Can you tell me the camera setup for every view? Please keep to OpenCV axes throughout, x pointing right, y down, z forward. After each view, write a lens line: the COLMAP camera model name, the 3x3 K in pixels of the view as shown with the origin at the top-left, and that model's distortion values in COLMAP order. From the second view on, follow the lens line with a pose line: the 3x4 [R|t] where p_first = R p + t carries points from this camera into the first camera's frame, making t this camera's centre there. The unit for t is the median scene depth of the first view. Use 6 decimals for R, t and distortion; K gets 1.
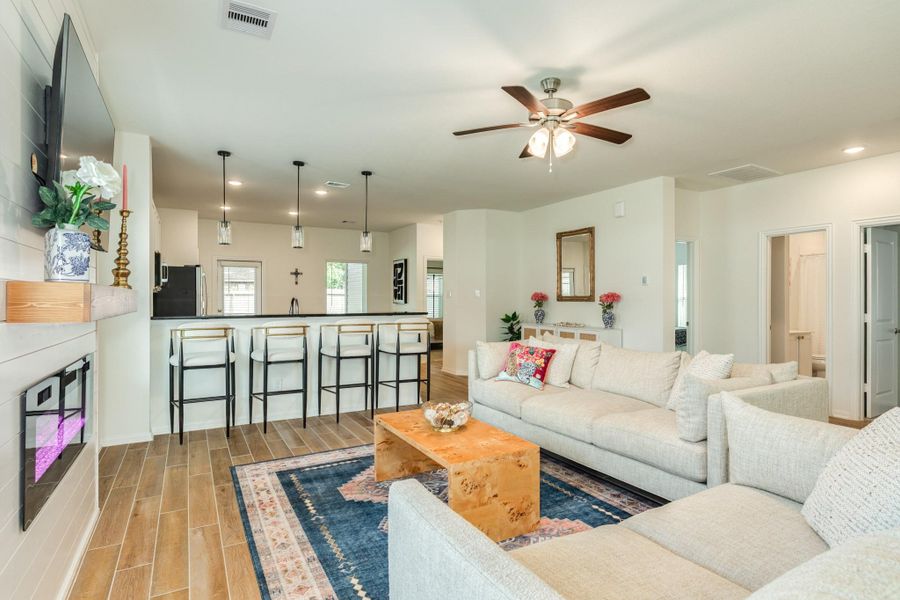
lens RADIAL K [[471.4, 0, 450.0], [0, 471.4, 300.0], [0, 0, 1]] dist [-0.003345, -0.000417]
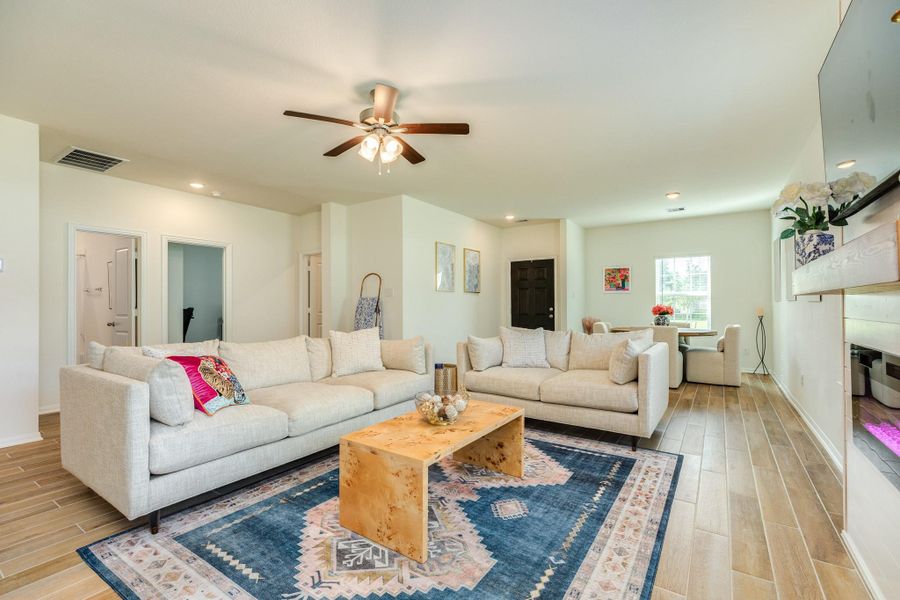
lens RADIAL K [[401.6, 0, 447.1], [0, 401.6, 302.0], [0, 0, 1]] dist [0.000808, 0.000178]
pose [[-0.448916, 0.008633, 0.893532, -0.631296], [0.005169, 0.999962, -0.007064, 0.031371], [-0.893559, 0.001447, -0.448943, 1.154114]]
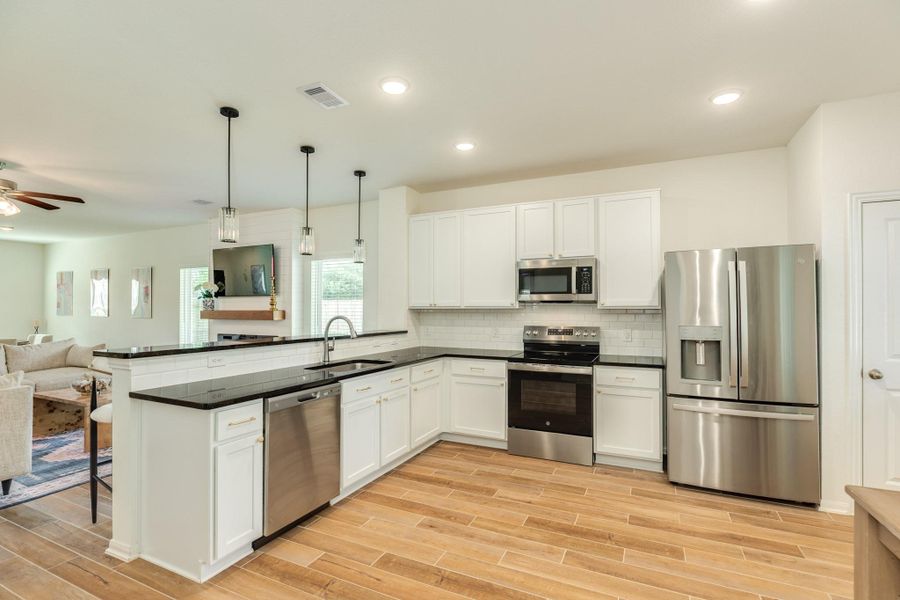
lens RADIAL K [[424.4, 0, 450.0], [0, 424.4, 300.0], [0, 0, 1]] dist [-0.010790, 0.000032]
pose [[-0.815436, -0.014255, -0.578672, -0.152613], [-0.002627, 0.999778, -0.020928, -0.026201], [0.578841, -0.015545, -0.815292, 2.523558]]
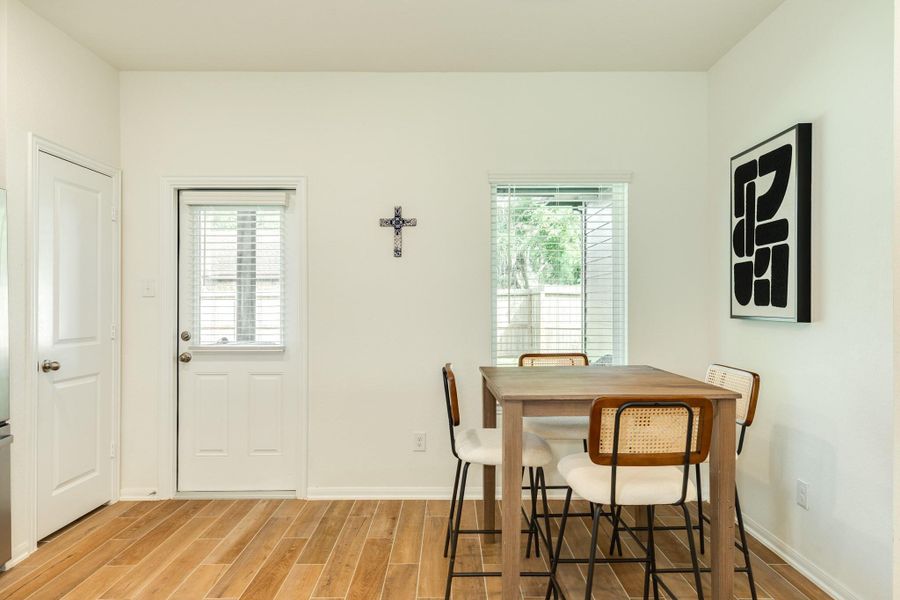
lens RADIAL K [[532.3, 0, 447.7], [0, 532.3, 304.1], [0, 0, 1]] dist [-0.002914, -0.000869]
pose [[0.877714, 0.001583, -0.479182, -0.337580], [-0.002883, 0.999994, -0.001977, -0.000648], [0.479176, 0.003117, 0.877713, 1.925948]]
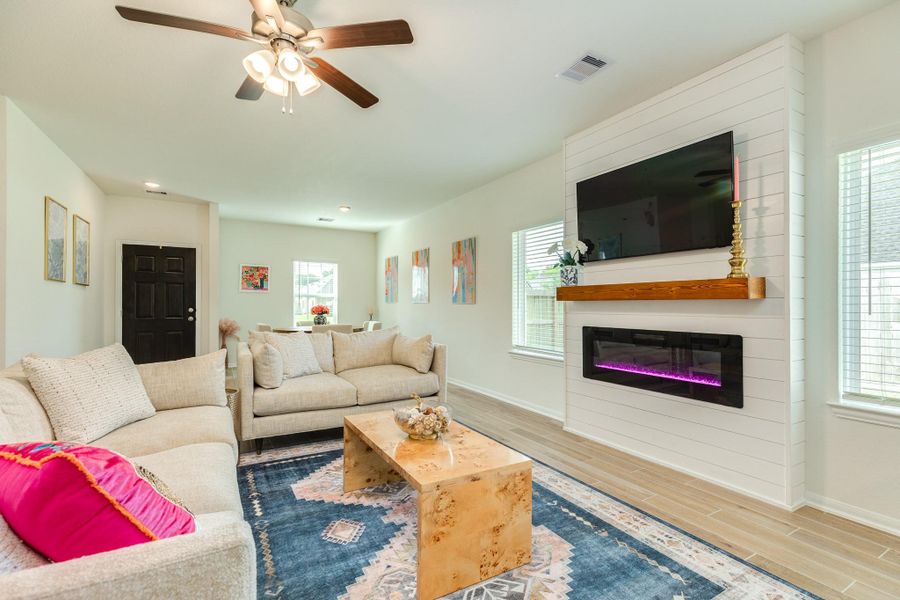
lens RADIAL K [[406.3, 0, 449.9], [0, 406.3, 302.7], [0, 0, 1]] dist [0.000046, -0.000077]
pose [[-0.999941, -0.002881, -0.010504, -0.040564], [-0.002844, 0.999990, -0.003489, 0.029584], [0.010514, -0.003459, -0.999939, 1.479045]]
